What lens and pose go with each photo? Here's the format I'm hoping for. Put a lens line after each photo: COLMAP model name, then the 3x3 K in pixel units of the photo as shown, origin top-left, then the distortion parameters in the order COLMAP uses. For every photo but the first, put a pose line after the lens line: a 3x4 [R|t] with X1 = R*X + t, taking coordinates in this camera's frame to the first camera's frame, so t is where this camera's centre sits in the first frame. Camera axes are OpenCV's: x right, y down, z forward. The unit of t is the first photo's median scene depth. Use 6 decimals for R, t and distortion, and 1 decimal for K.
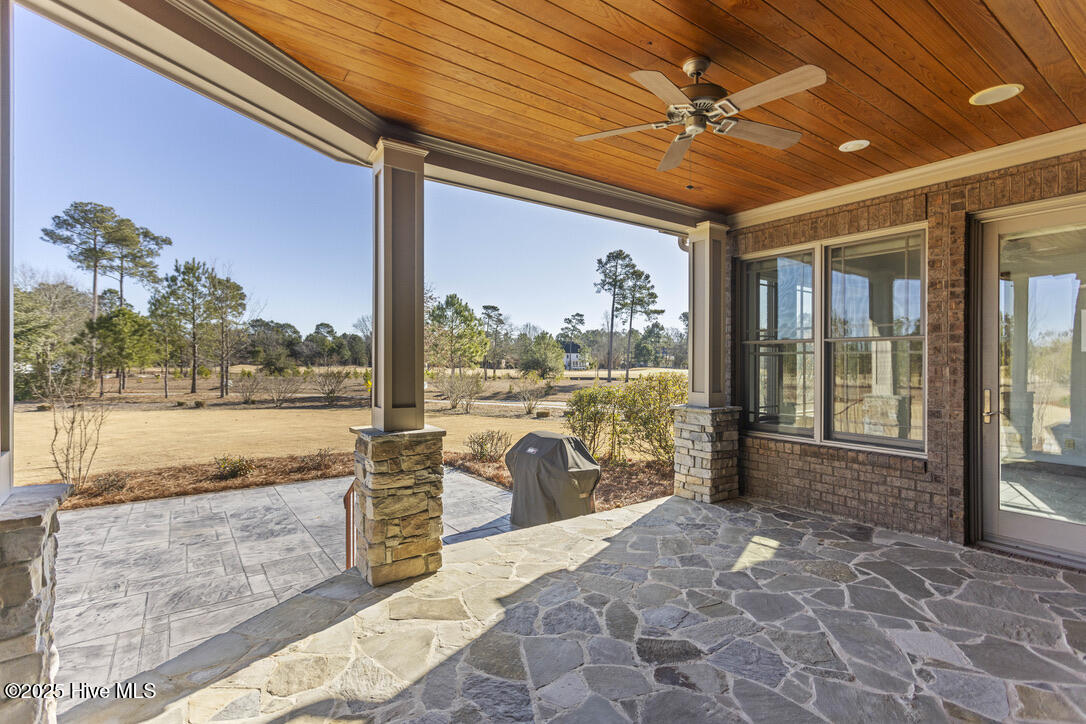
lens RADIAL K [[527.0, 0, 550.0], [0, 527.0, 359.2], [0, 0, 1]] dist [0.000559, 0.004585]
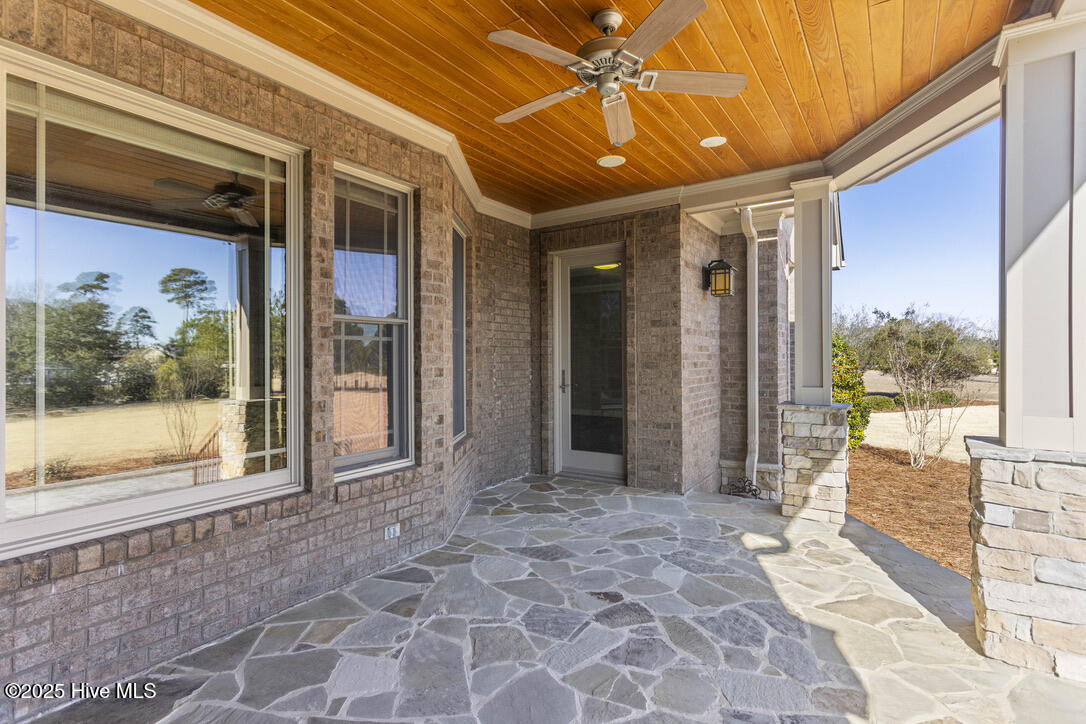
lens RADIAL K [[527.0, 0, 542.7], [0, 527.0, 360.2], [0, 0, 1]] dist [0.000559, 0.004585]
pose [[-0.938500, 0.001263, -0.345276, 0.728126], [0.001506, 0.999999, -0.000433, 0.026109], [0.345275, -0.000927, -0.938501, 1.895040]]
